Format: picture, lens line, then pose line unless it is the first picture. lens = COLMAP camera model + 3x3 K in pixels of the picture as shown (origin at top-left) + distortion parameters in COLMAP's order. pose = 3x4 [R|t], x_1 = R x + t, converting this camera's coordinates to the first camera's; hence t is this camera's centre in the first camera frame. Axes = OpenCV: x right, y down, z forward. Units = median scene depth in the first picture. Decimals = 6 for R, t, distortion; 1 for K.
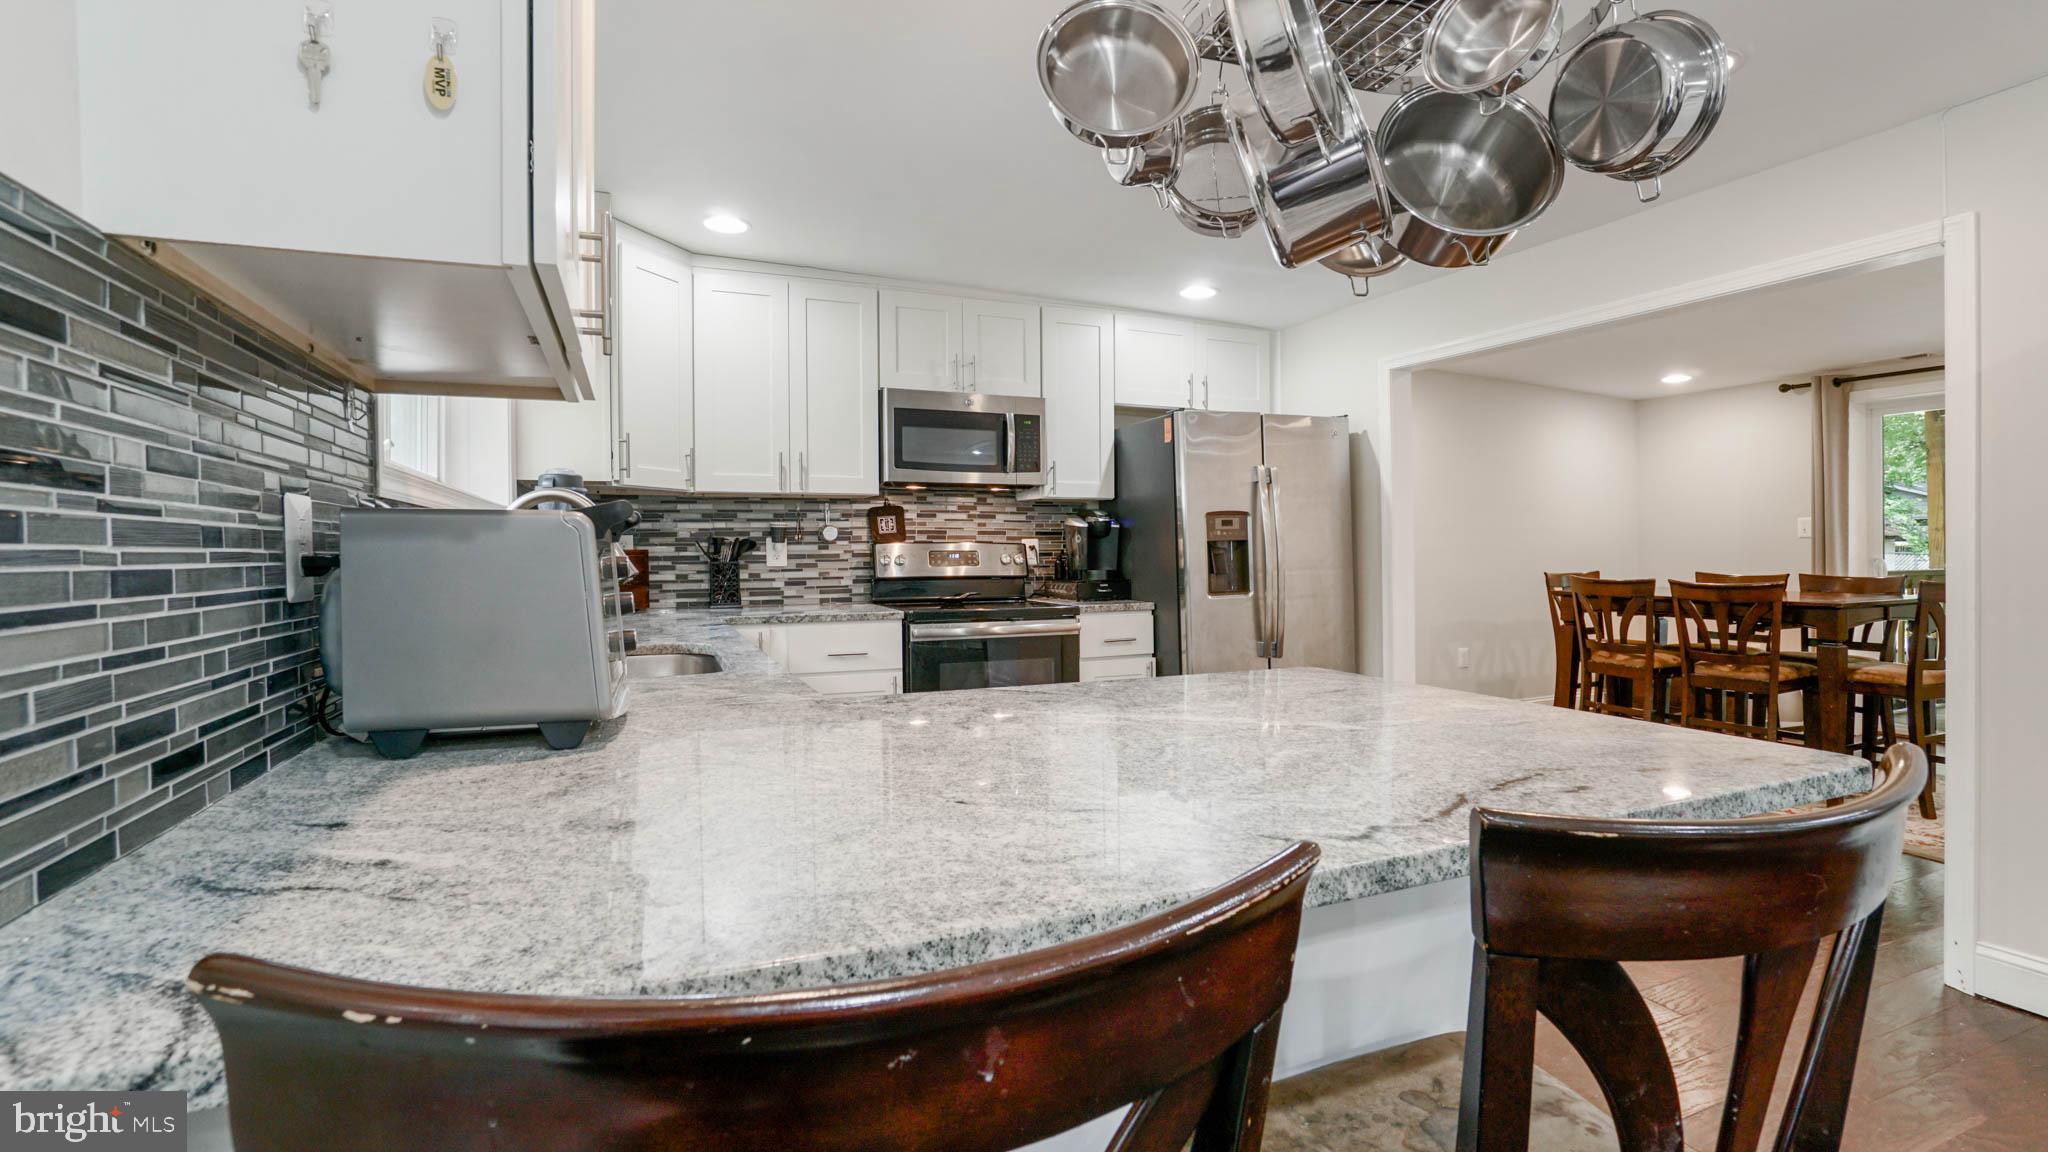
lens RADIAL K [[903.3, 0, 1025.8], [0, 903.3, 561.6], [0, 0, 1]] dist [-0.039505, 0.006606]
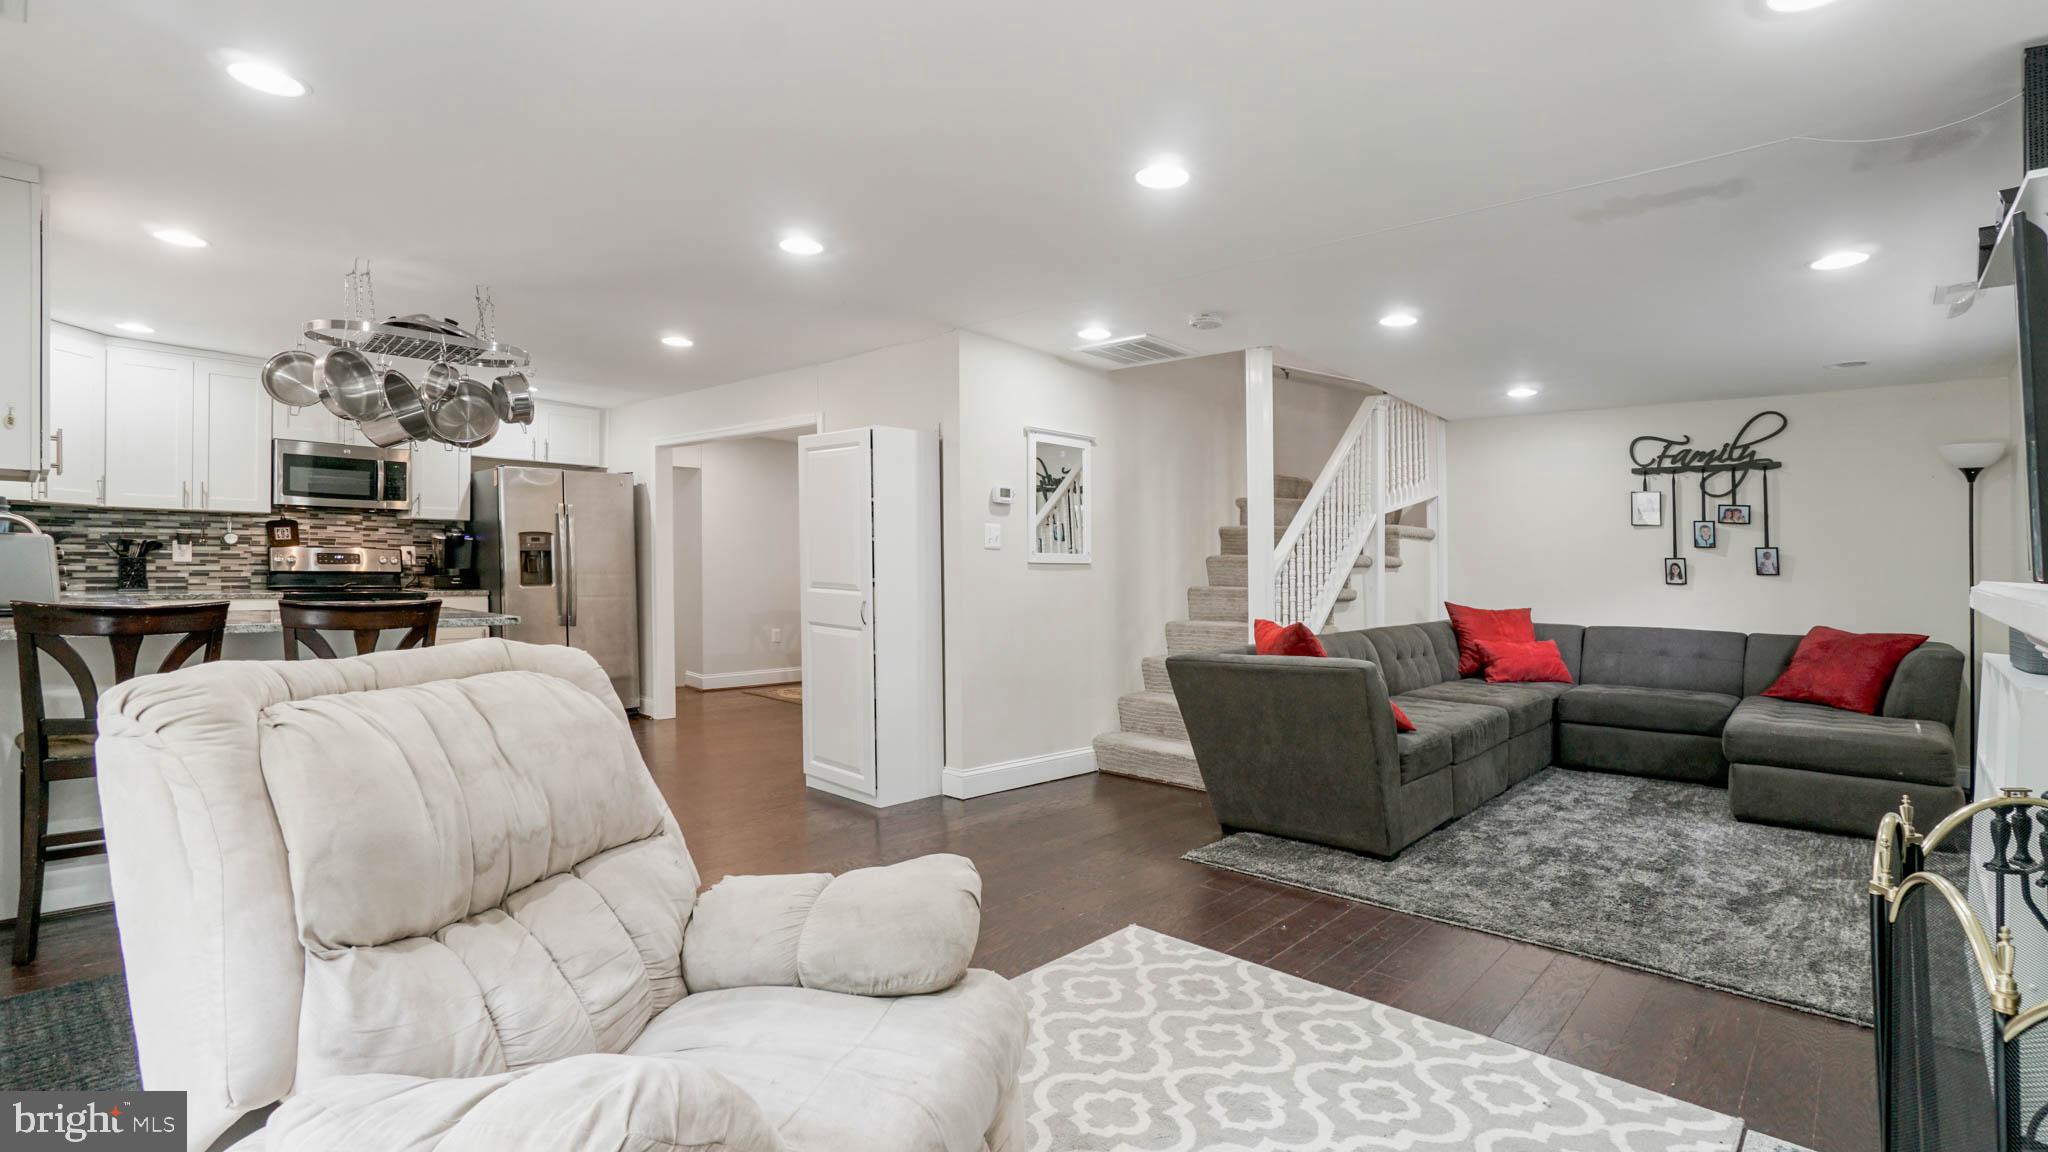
lens RADIAL K [[903.3, 0, 1004.7], [0, 903.3, 583.9], [0, 0, 1]] dist [-0.039505, 0.006606]
pose [[0.904297, 0.009660, 0.426796, 0.283794], [-0.012877, 0.999906, 0.004654, 0.016593], [-0.426711, -0.009704, 0.904336, -0.733131]]
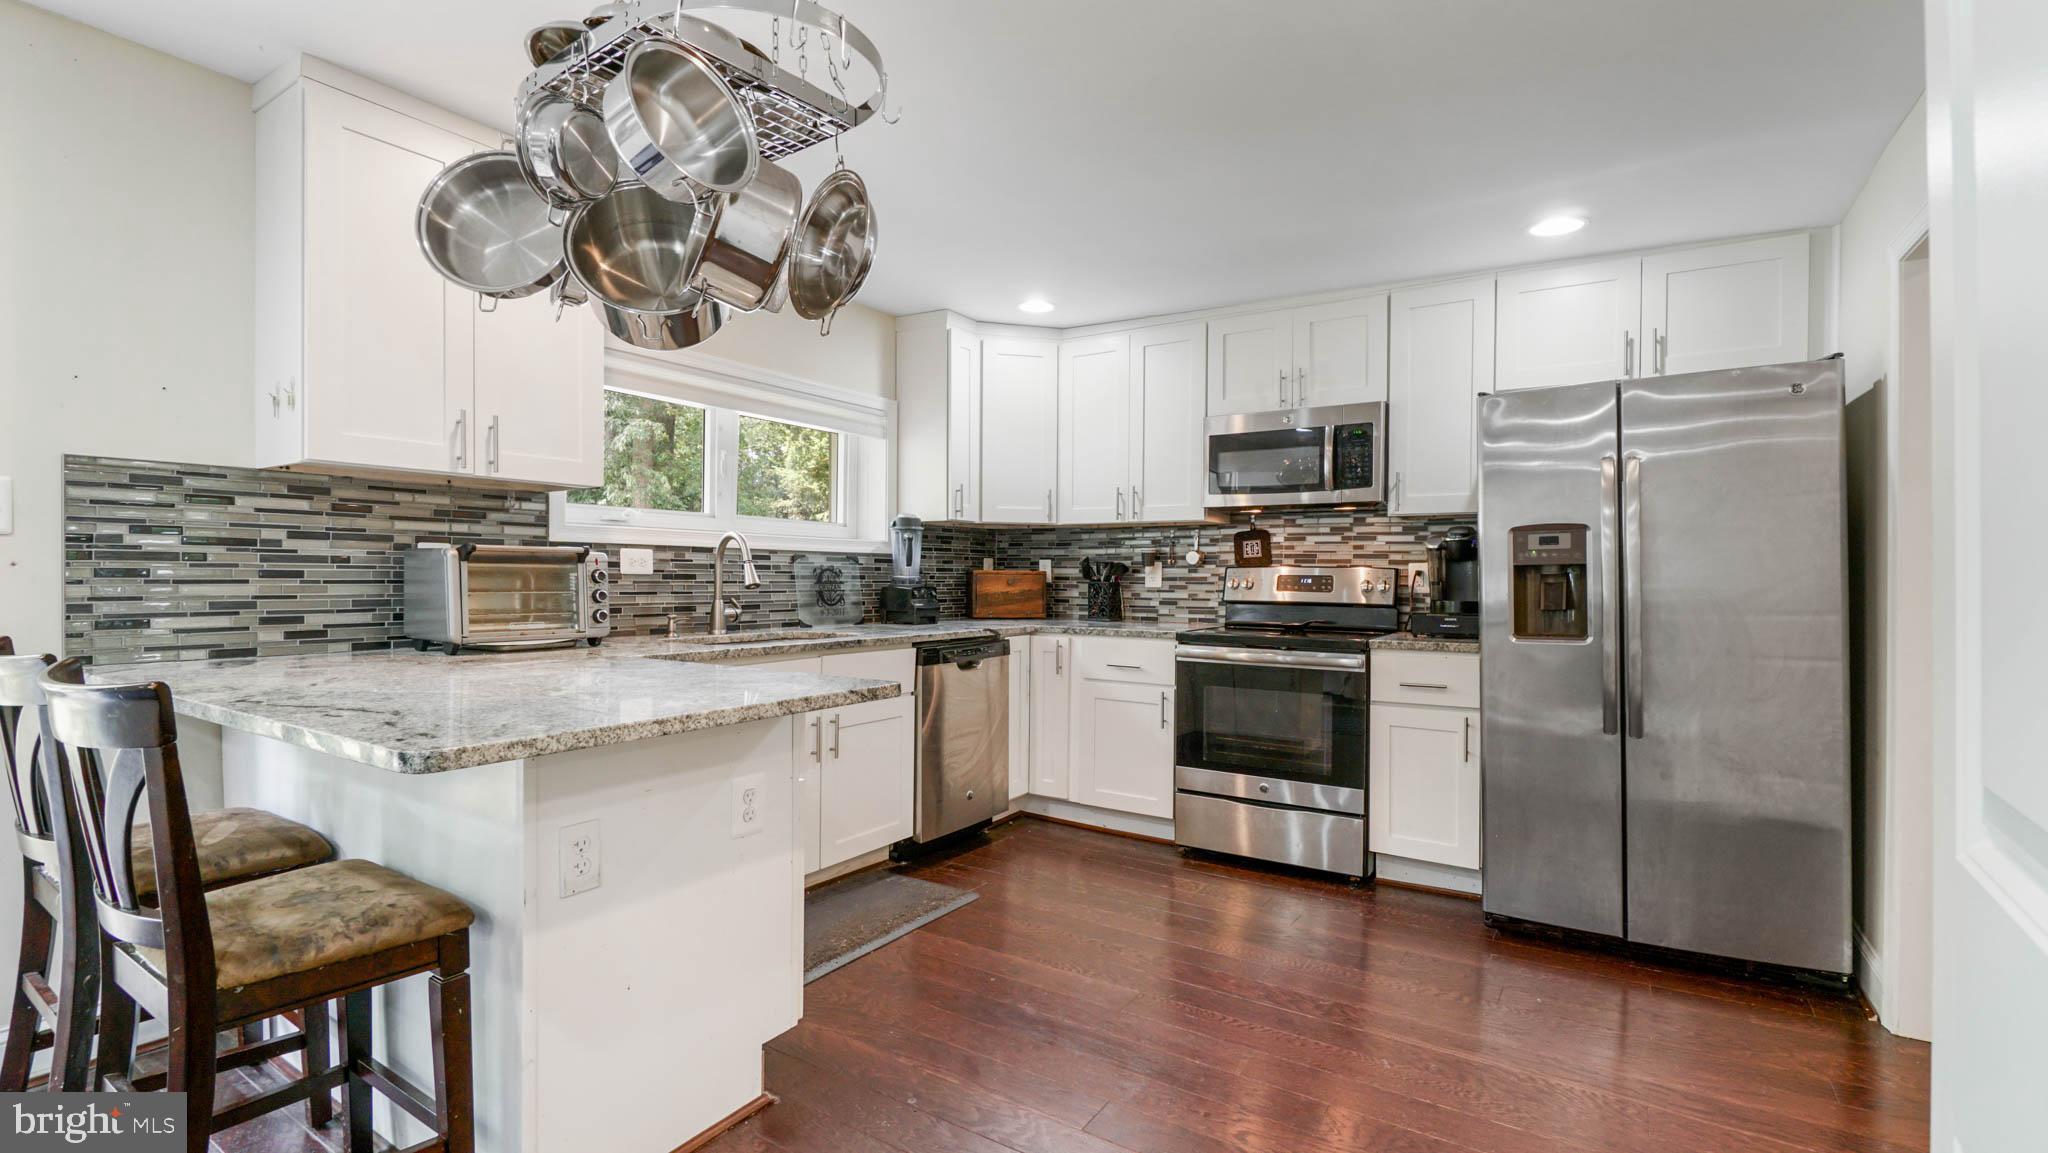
lens RADIAL K [[903.3, 0, 1025.8], [0, 903.3, 573.2], [0, 0, 1]] dist [-0.039505, 0.006606]
pose [[0.579274, 0.009179, -0.815081, 0.537520], [-0.021626, 0.999758, -0.004111, -0.004285], [0.814846, 0.020008, 0.579332, 0.223736]]
